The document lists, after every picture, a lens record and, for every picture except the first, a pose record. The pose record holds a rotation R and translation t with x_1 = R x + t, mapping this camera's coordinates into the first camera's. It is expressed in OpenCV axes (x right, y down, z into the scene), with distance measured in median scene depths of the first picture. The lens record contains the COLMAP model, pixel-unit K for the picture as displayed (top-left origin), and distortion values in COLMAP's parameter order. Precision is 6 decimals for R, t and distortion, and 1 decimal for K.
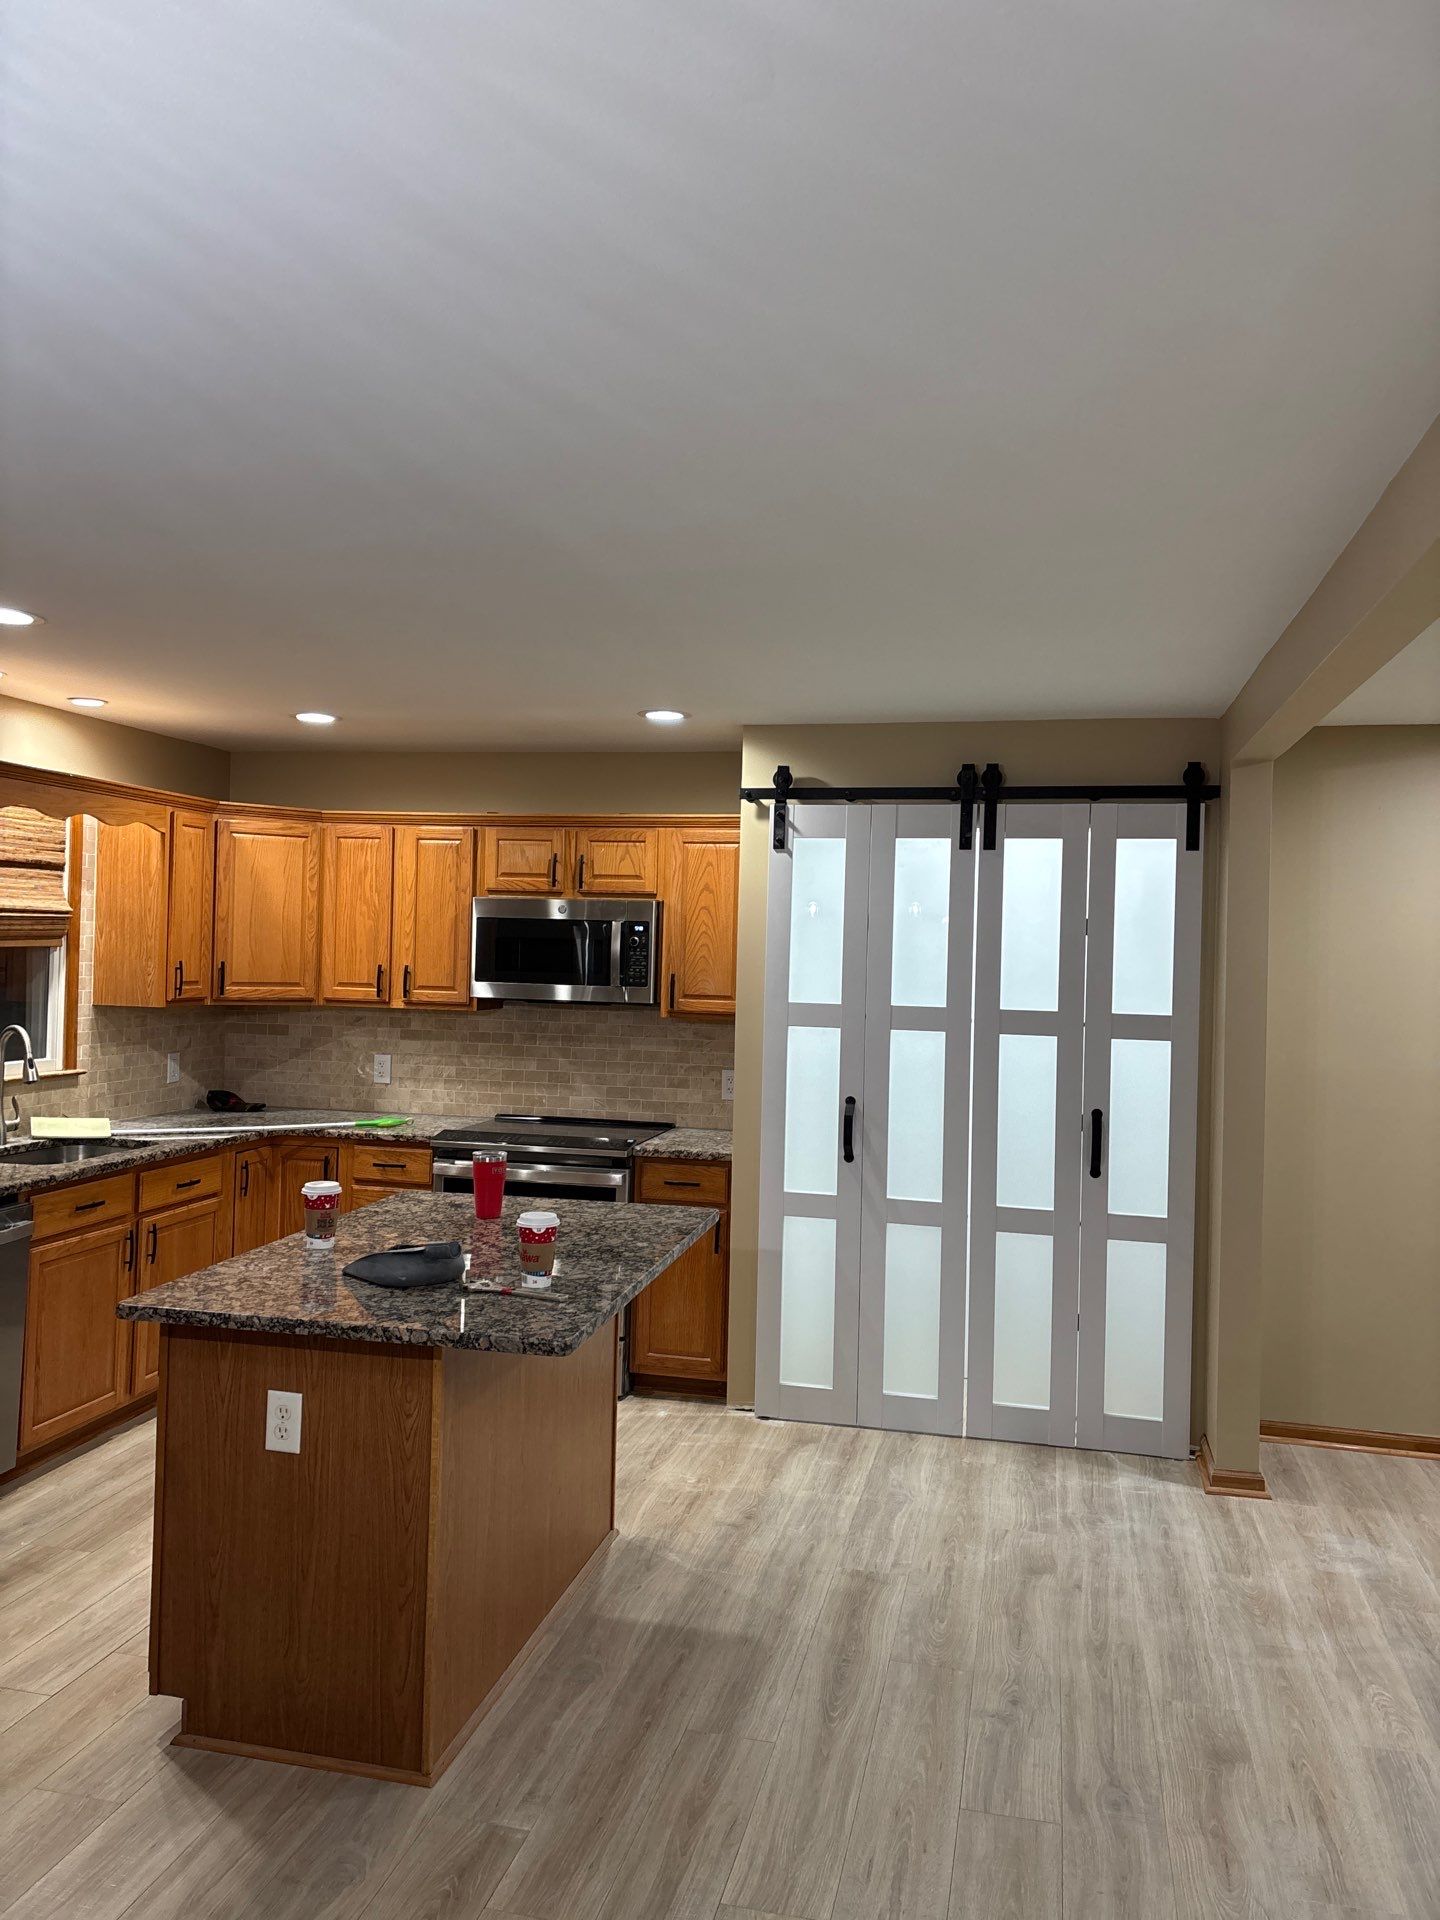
lens RADIAL K [[1447.5, 0, 708.8], [0, 1447.5, 948.6], [0, 0, 1]] dist [0.094868, -0.097020]
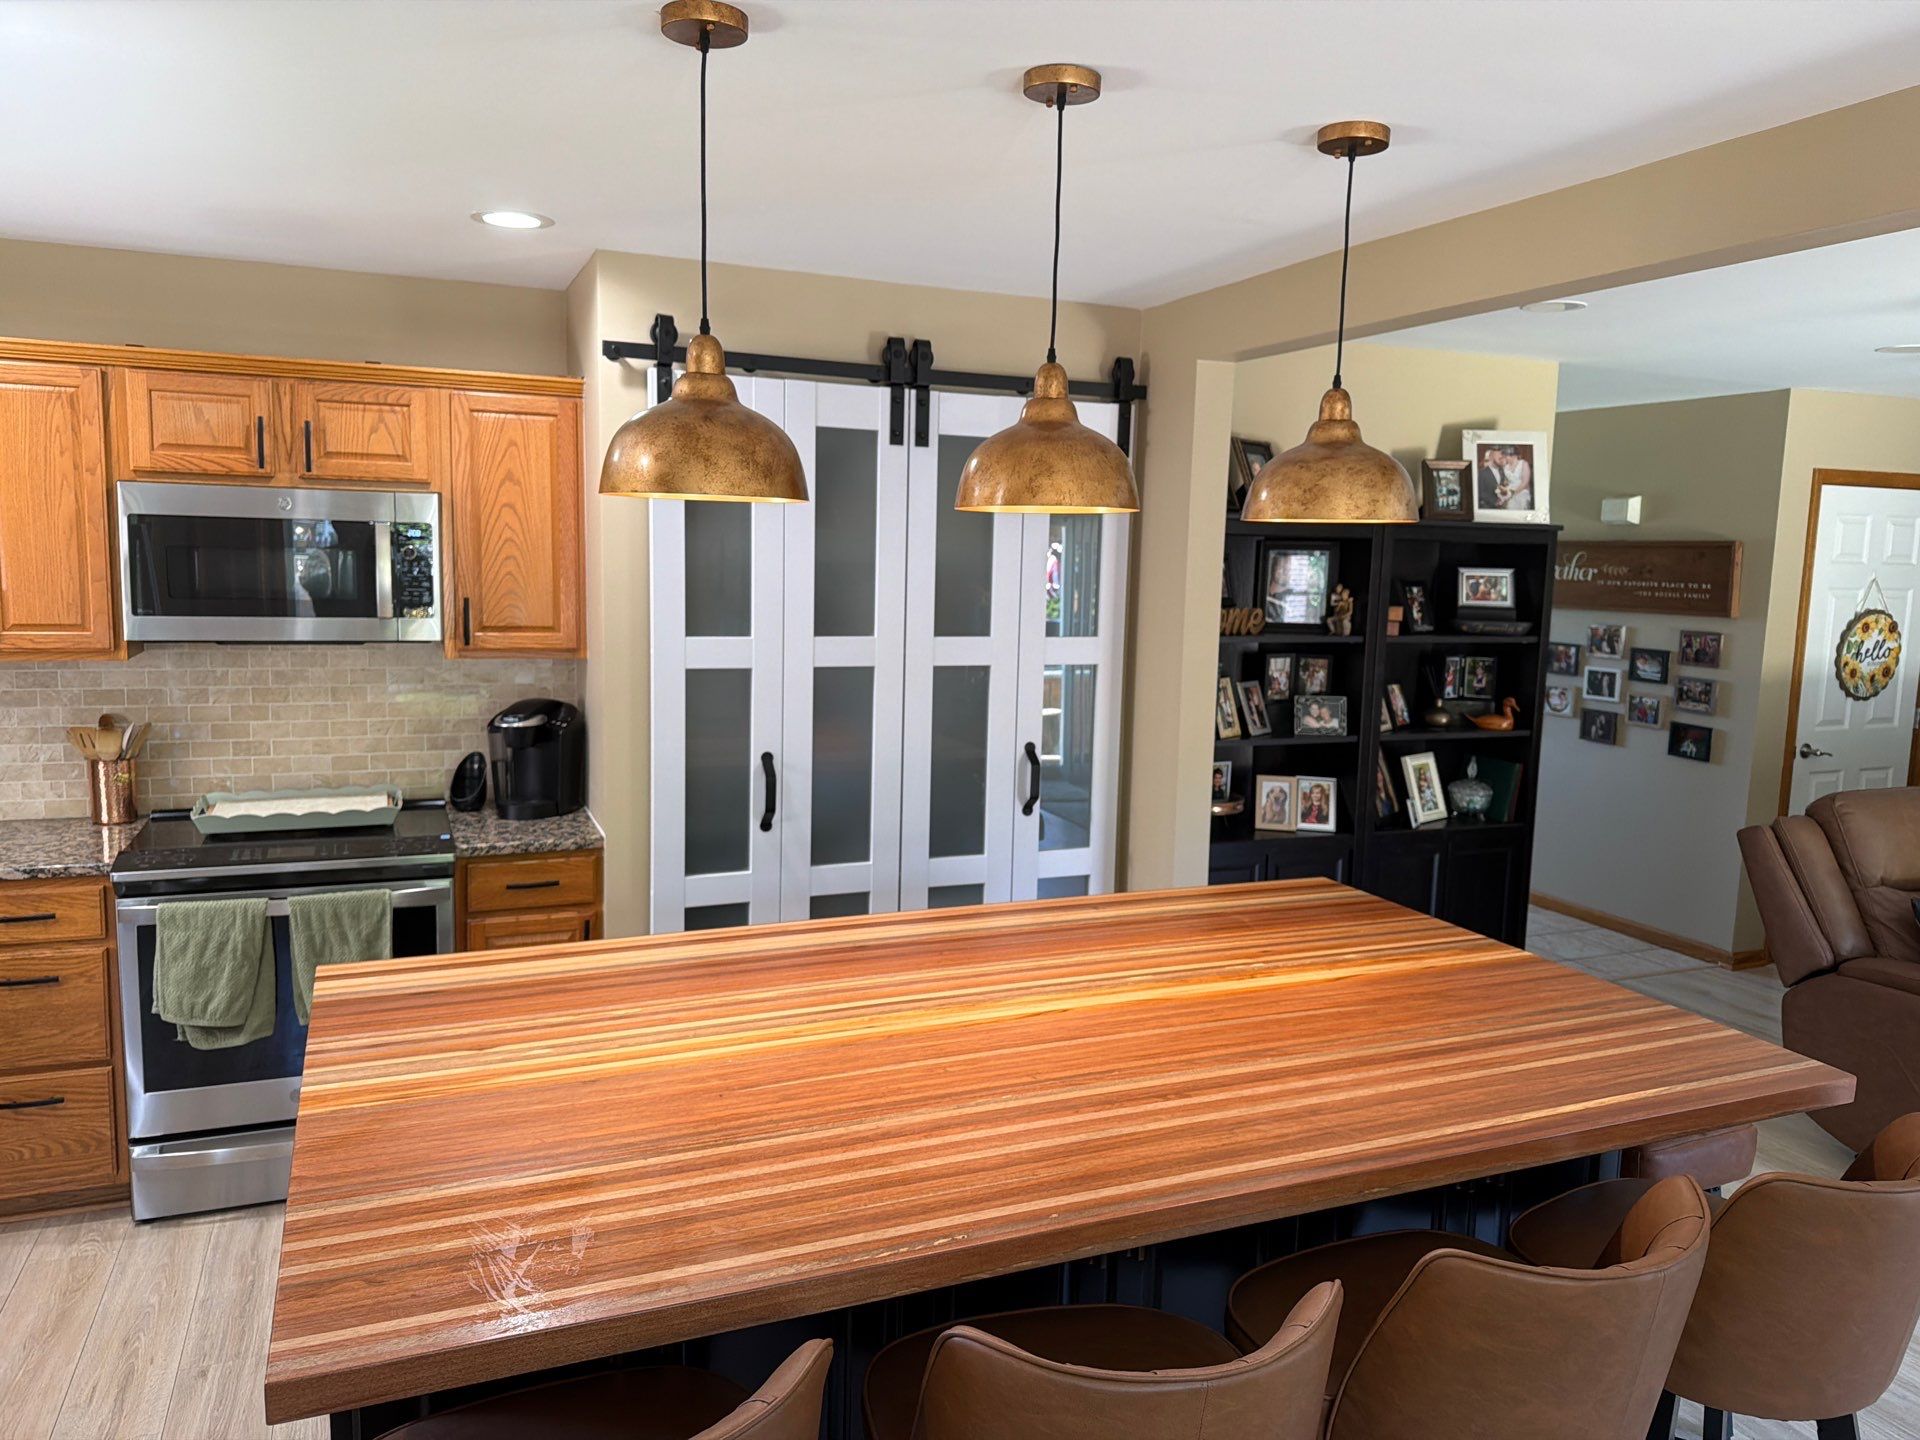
lens RADIAL K [[1358.6, 0, 960.0], [0, 1358.6, 720.0], [0, 0, 1]] dist [0.116273, -0.188142]
pose [[0.804271, -0.077984, 0.589123, -0.256596], [-0.004634, 0.990499, 0.137441, -0.019206], [-0.594244, -0.113269, 0.796269, 0.332412]]
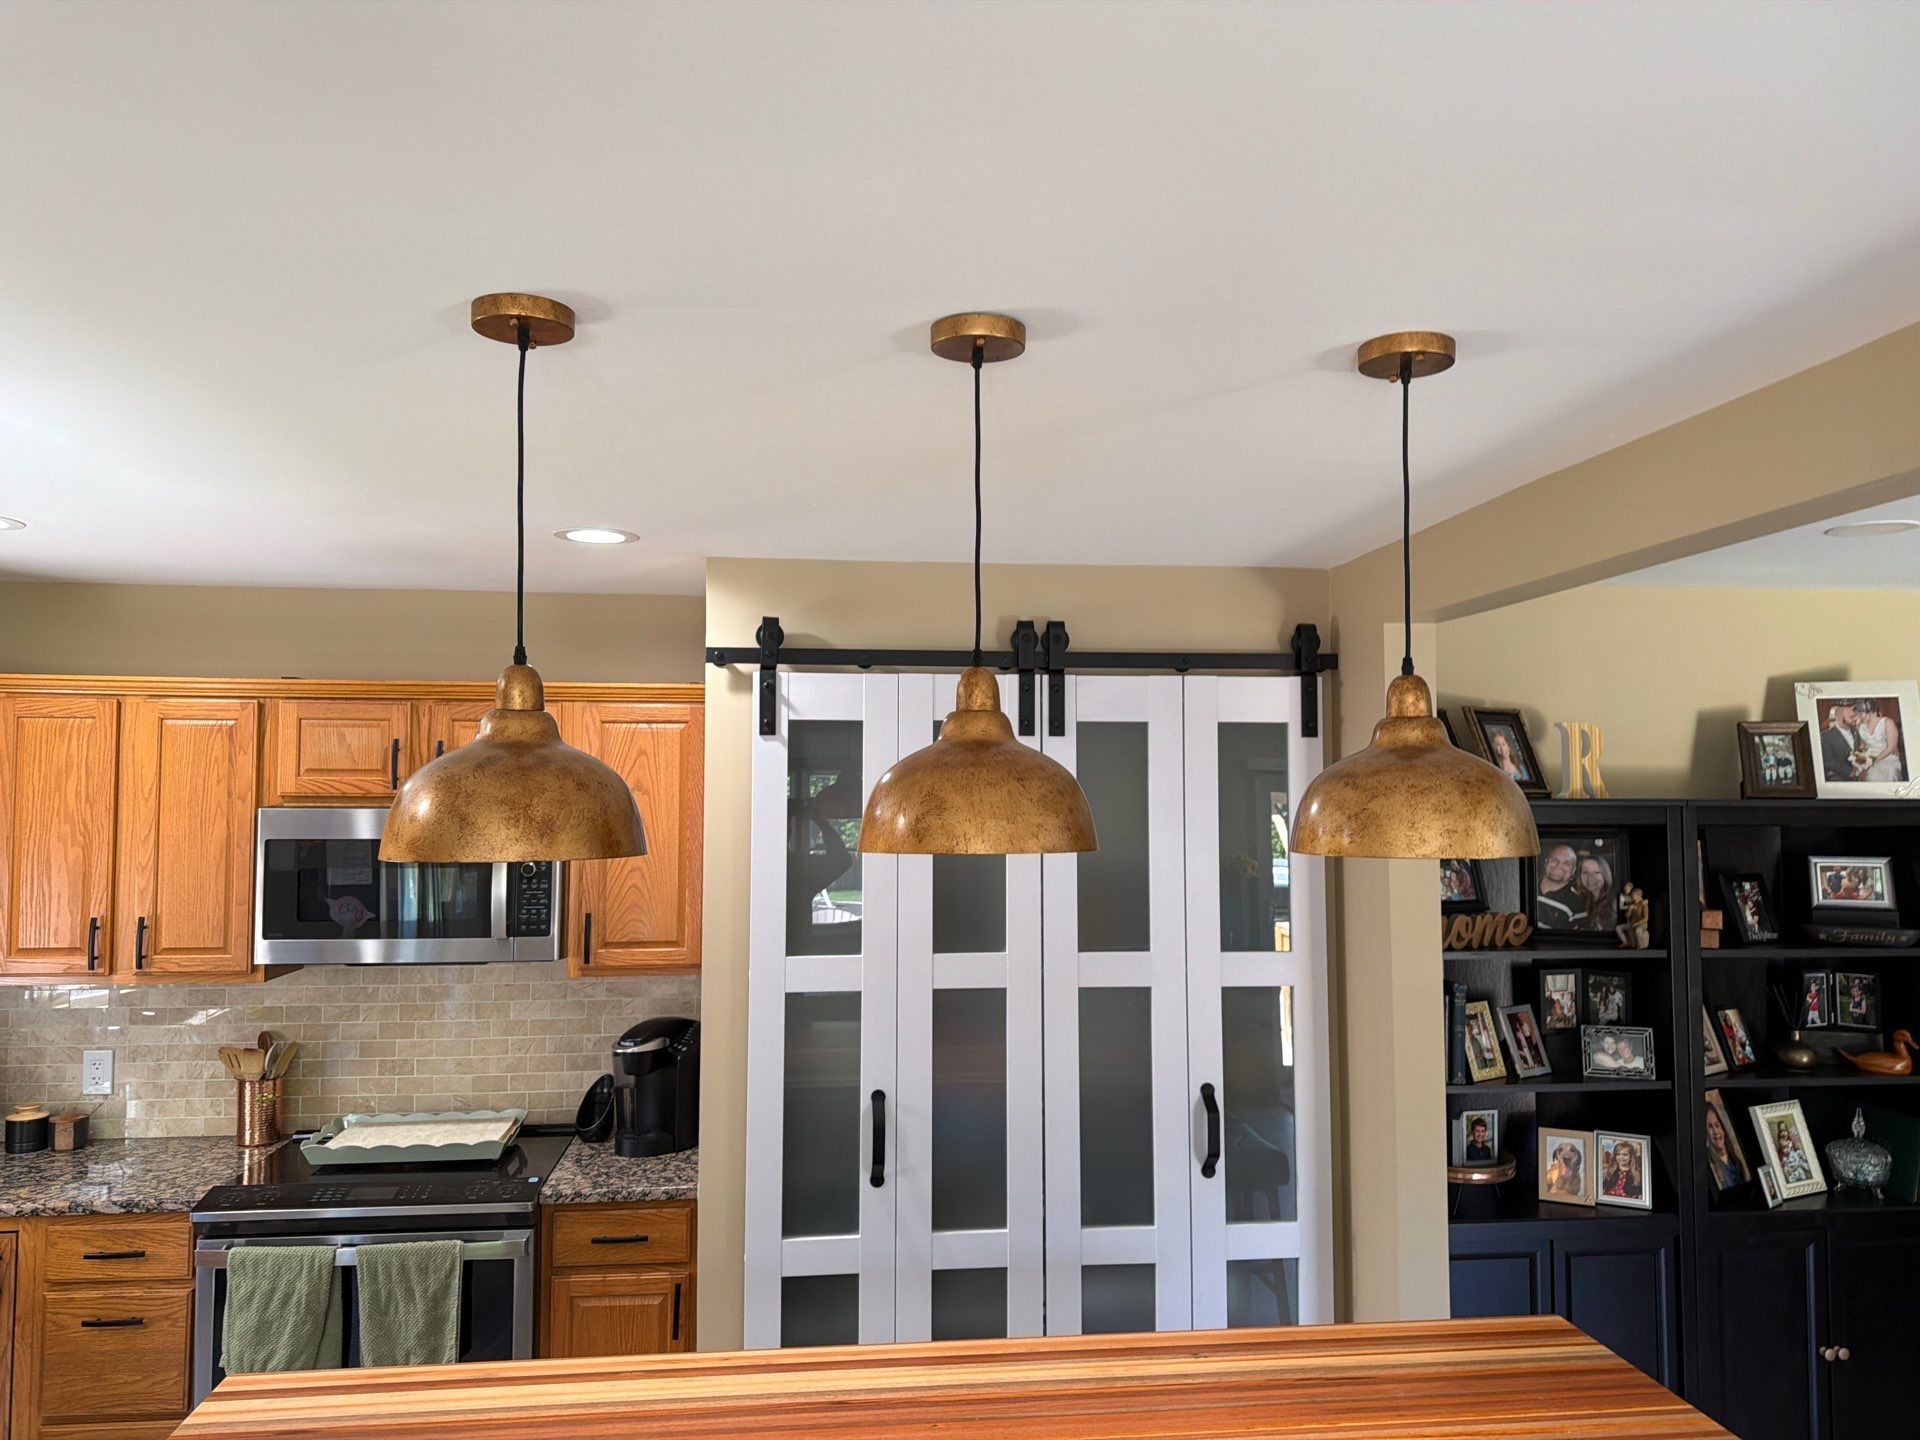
lens RADIAL K [[1351.9, 0, 946.3], [0, 1351.9, 725.3], [0, 0, 1]] dist [0.043373, -0.051929]
pose [[0.941084, -0.006584, 0.338110, -0.089399], [0.023576, 0.998655, -0.046174, -0.041873], [-0.337351, 0.051425, 0.939973, 0.363135]]
